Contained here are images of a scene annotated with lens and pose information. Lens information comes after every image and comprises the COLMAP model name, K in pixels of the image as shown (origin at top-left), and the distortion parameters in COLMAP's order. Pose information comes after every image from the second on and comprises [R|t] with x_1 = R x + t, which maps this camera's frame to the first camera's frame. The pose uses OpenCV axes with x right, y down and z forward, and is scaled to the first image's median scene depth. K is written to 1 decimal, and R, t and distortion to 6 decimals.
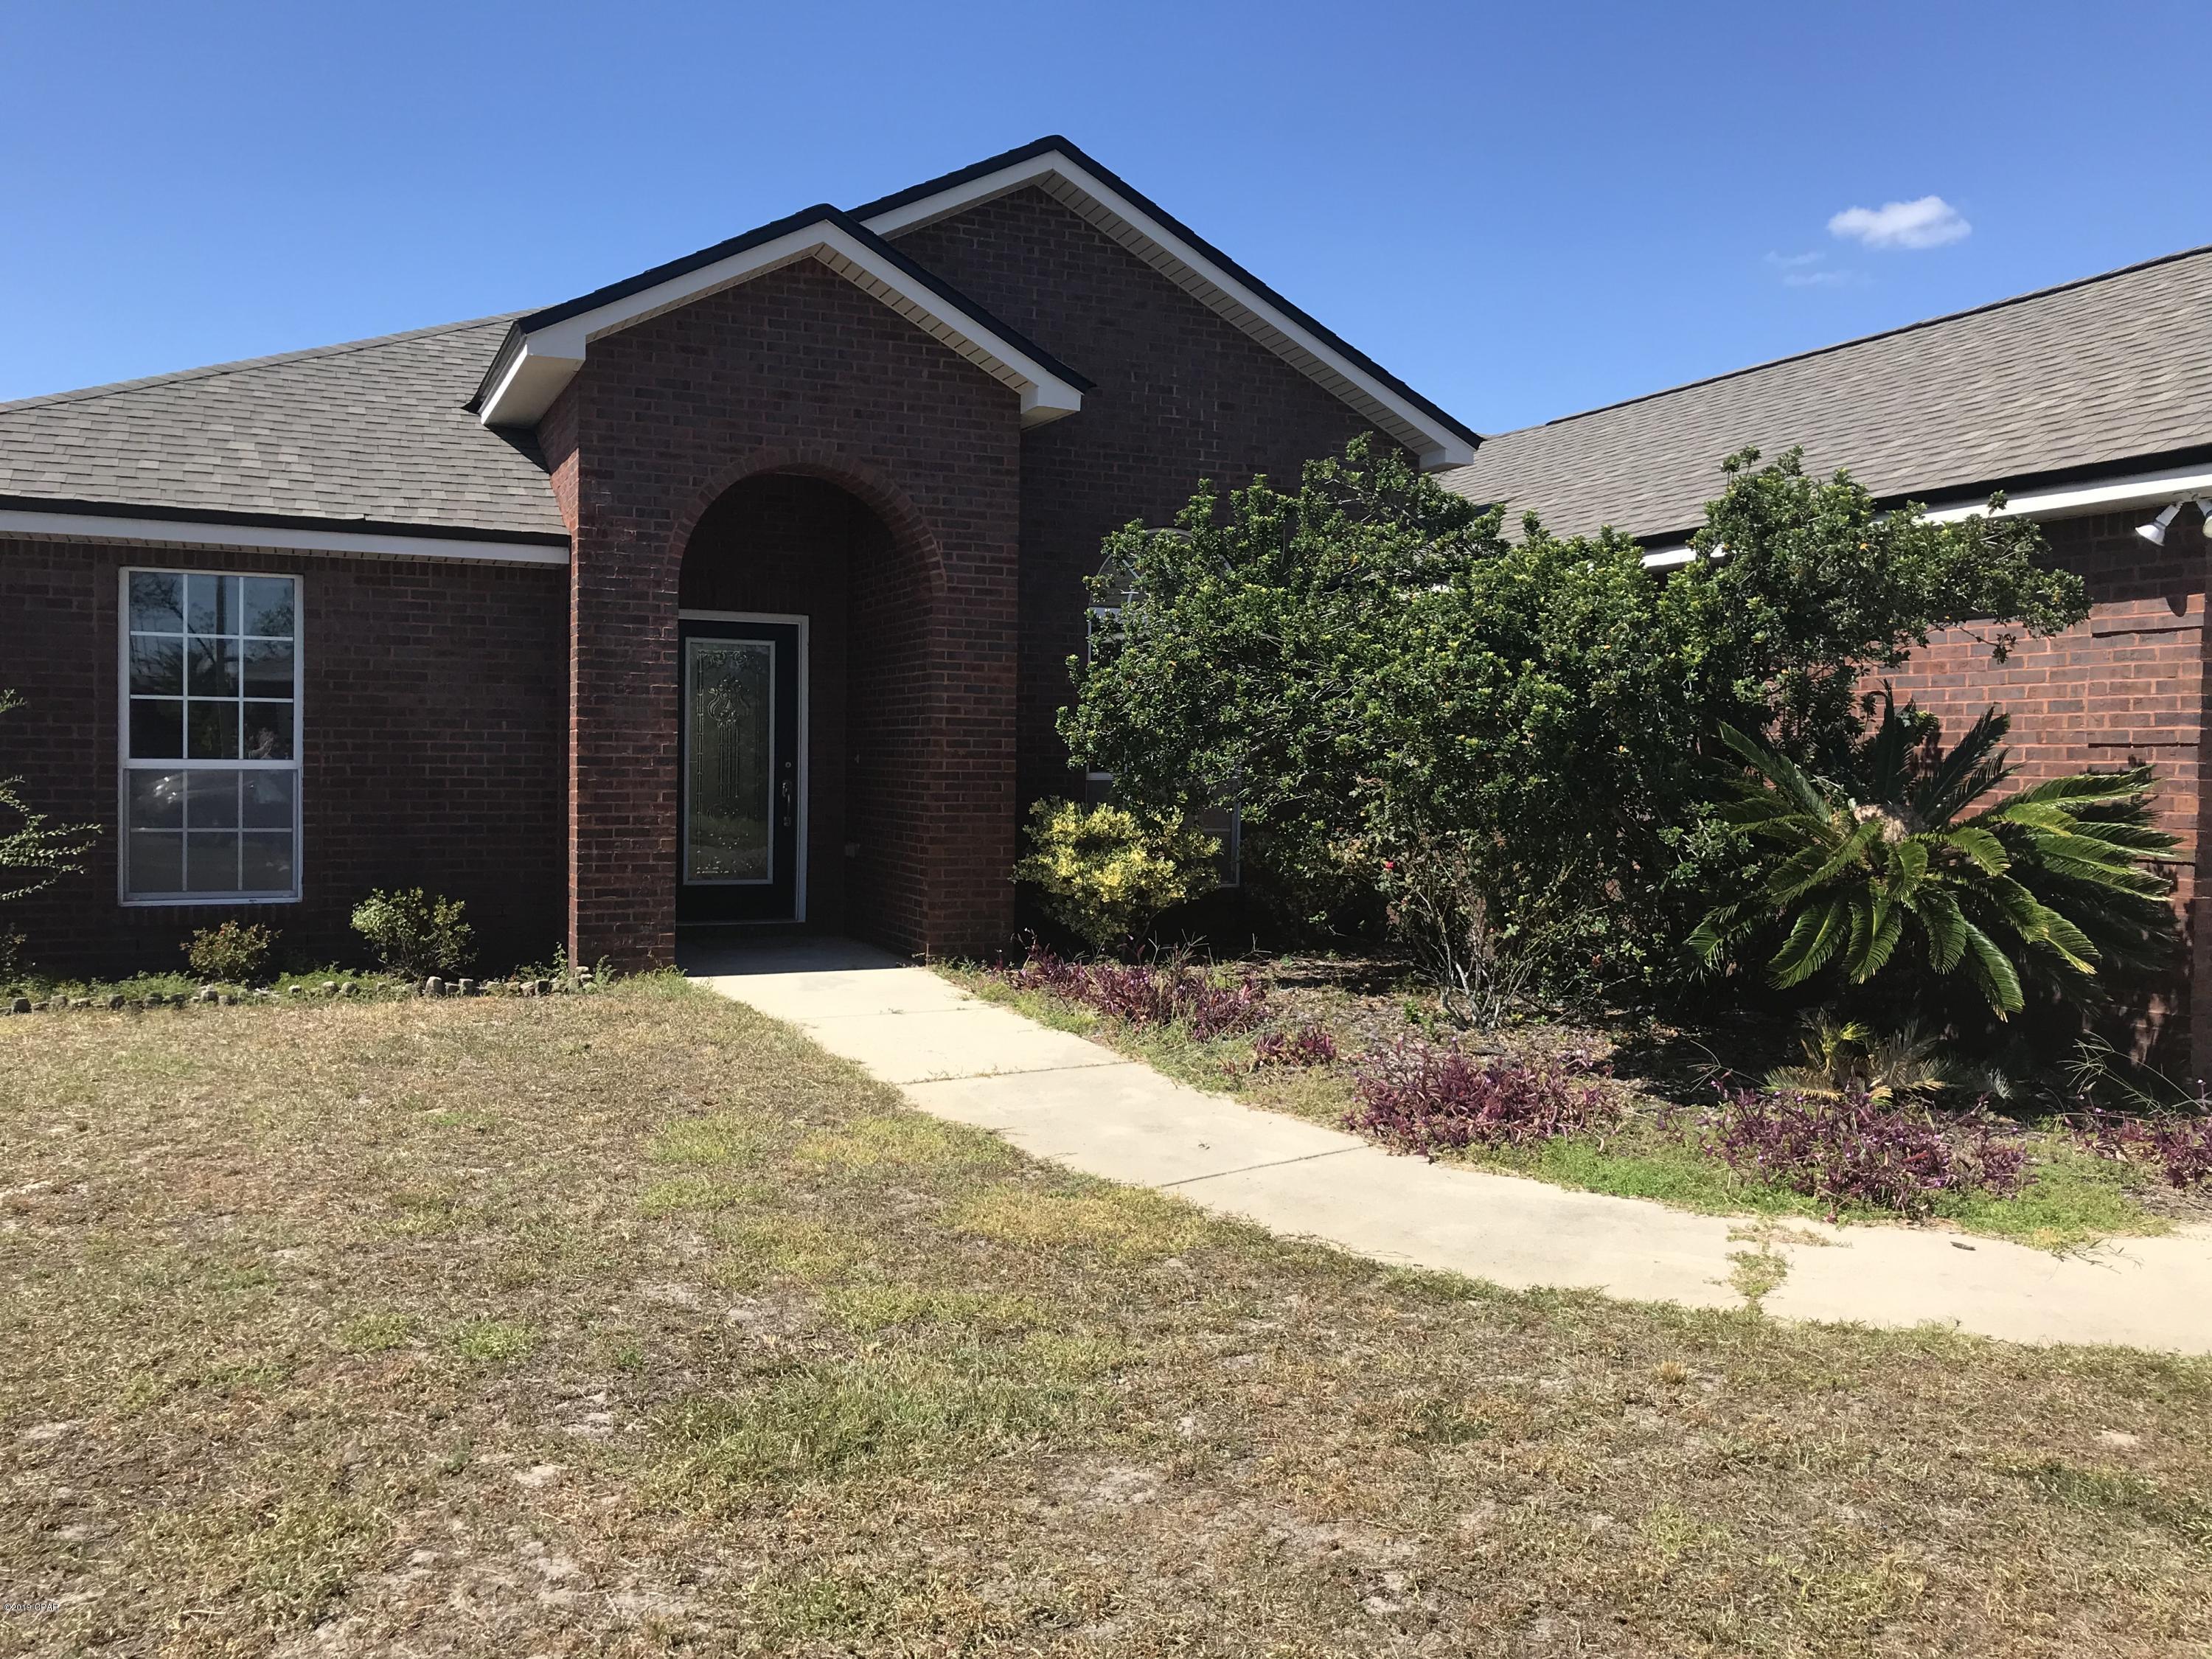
lens RADIAL K [[1833.5, 0, 1070.2], [0, 1833.5, 789.2], [0, 0, 1]] dist [0.081161, -0.265372]
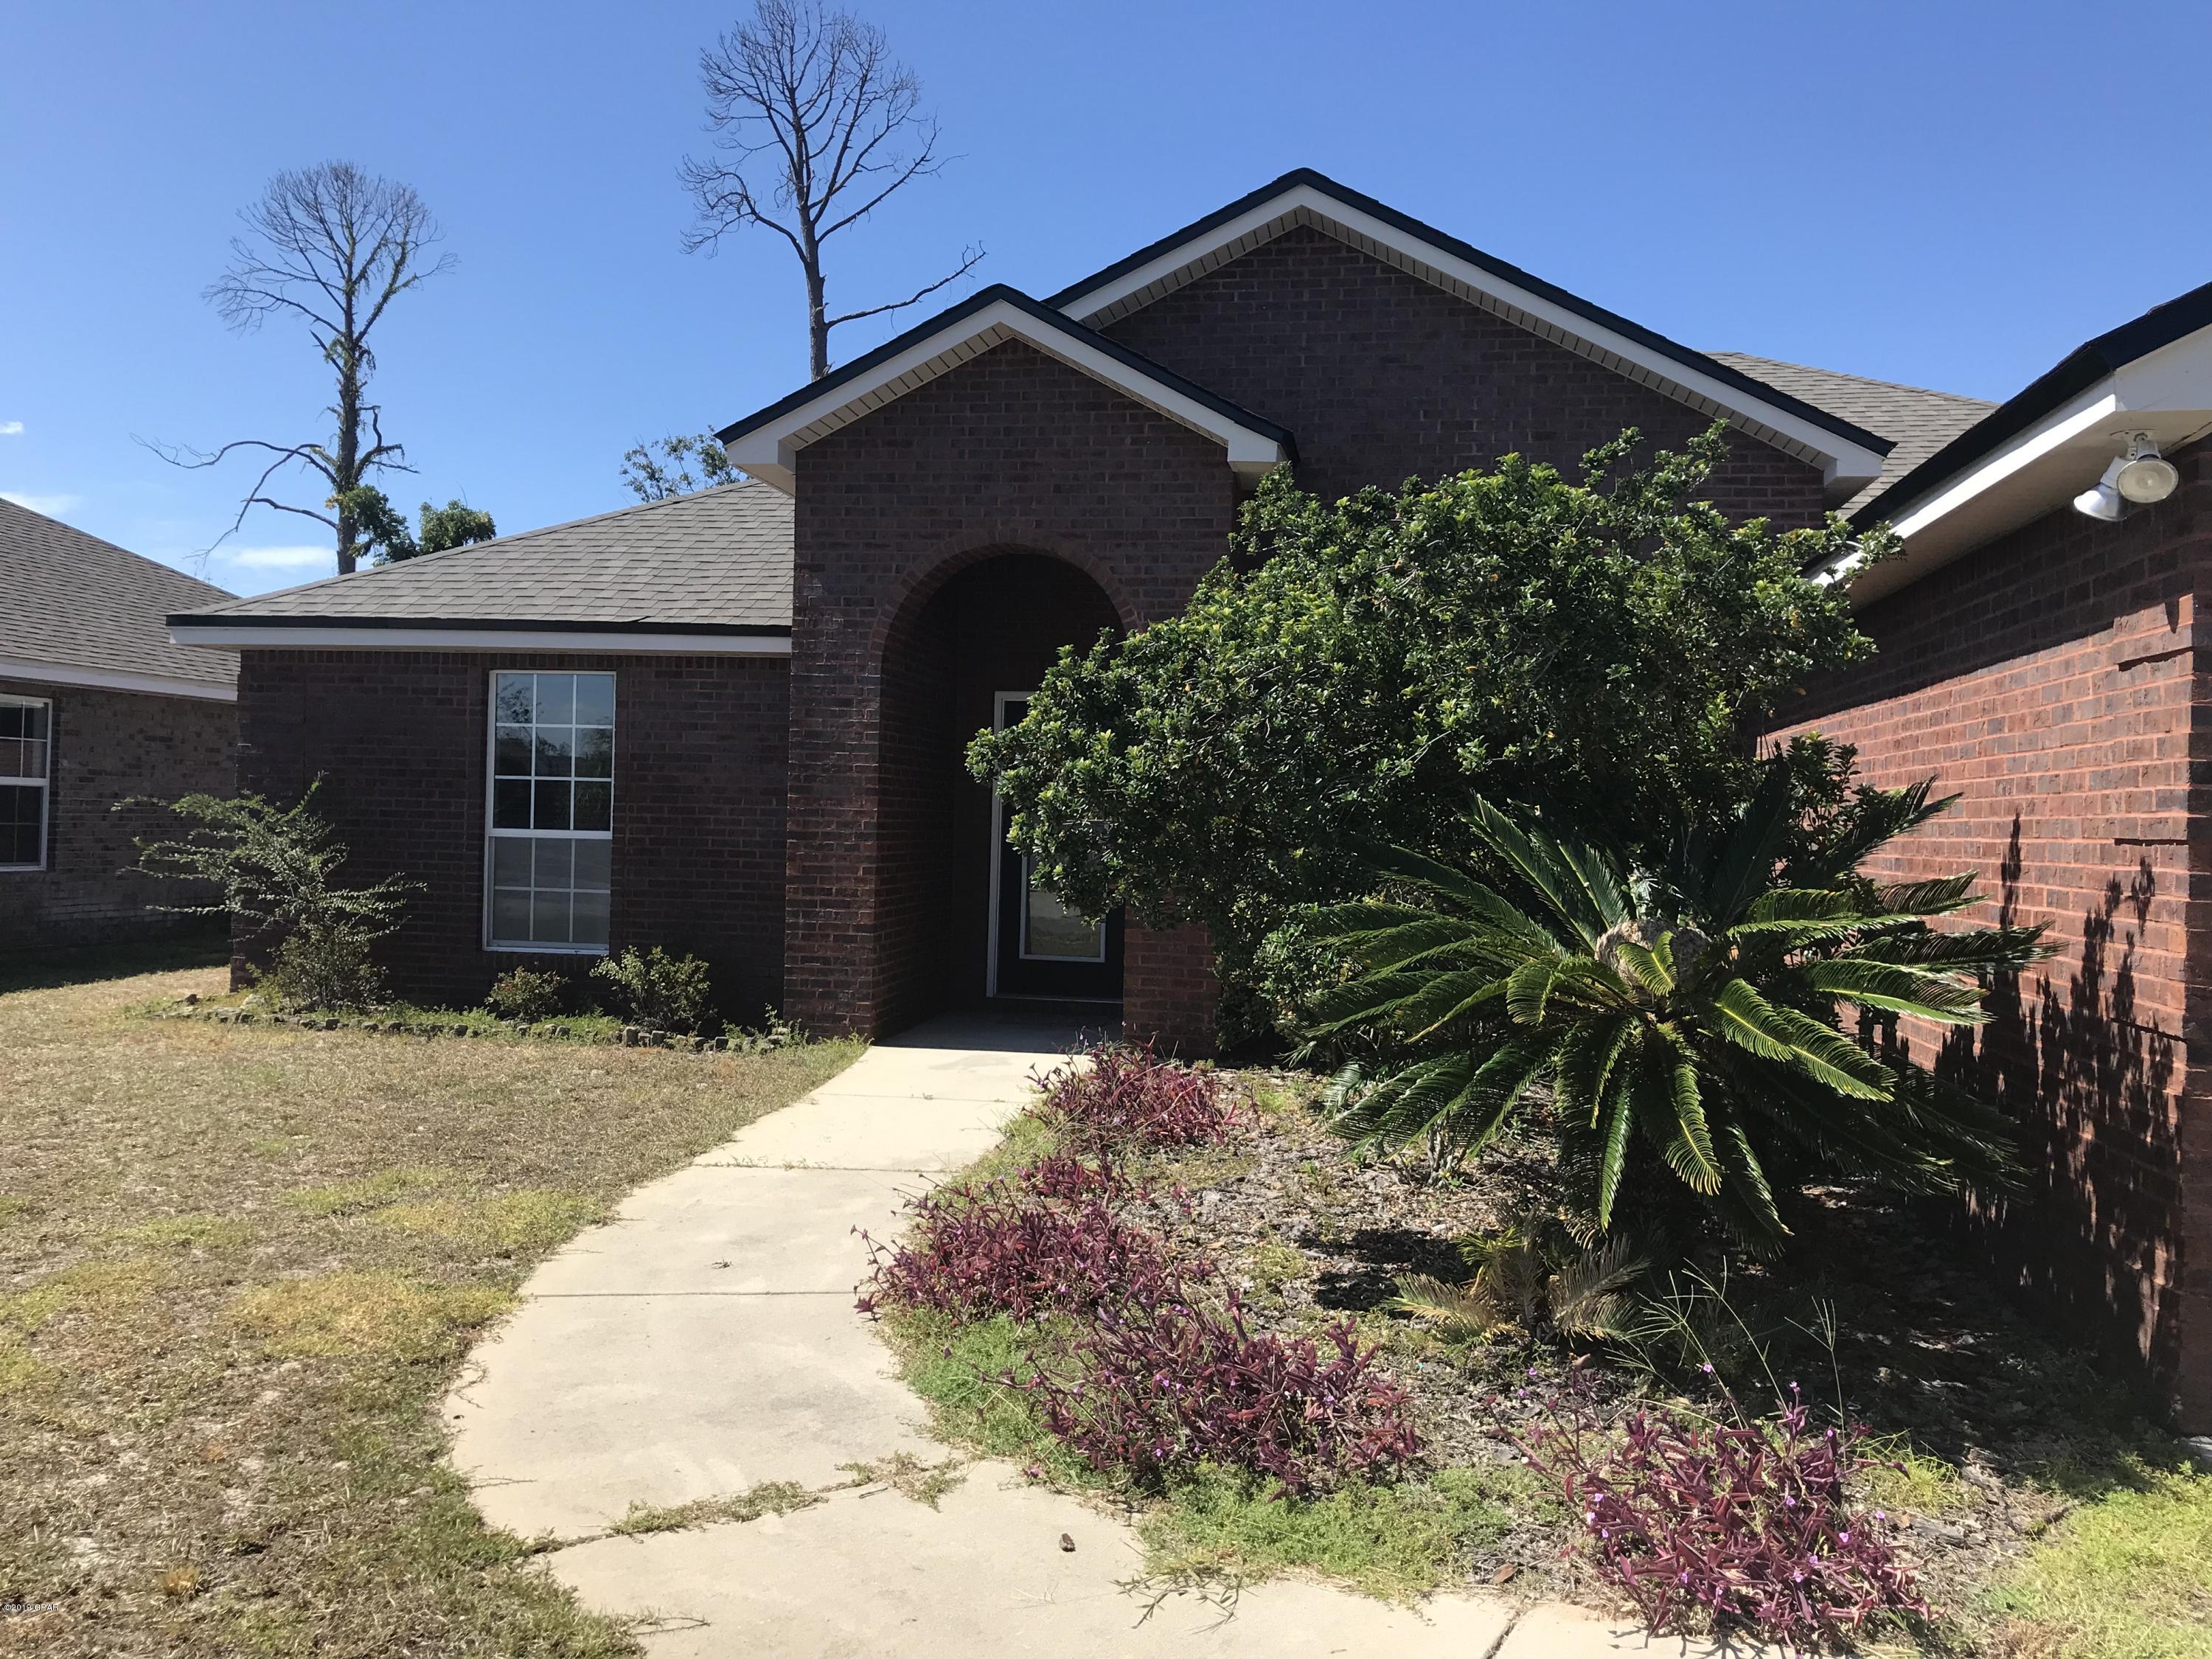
lens RADIAL K [[1817.7, 0, 1076.4], [0, 1817.7, 825.3], [0, 0, 1]] dist [0.019496, -0.041447]
pose [[0.833396, 0.010914, -0.552568, 0.388307], [-0.023595, 0.999596, -0.015842, -0.007078], [0.552172, 0.026240, 0.833317, 0.175699]]
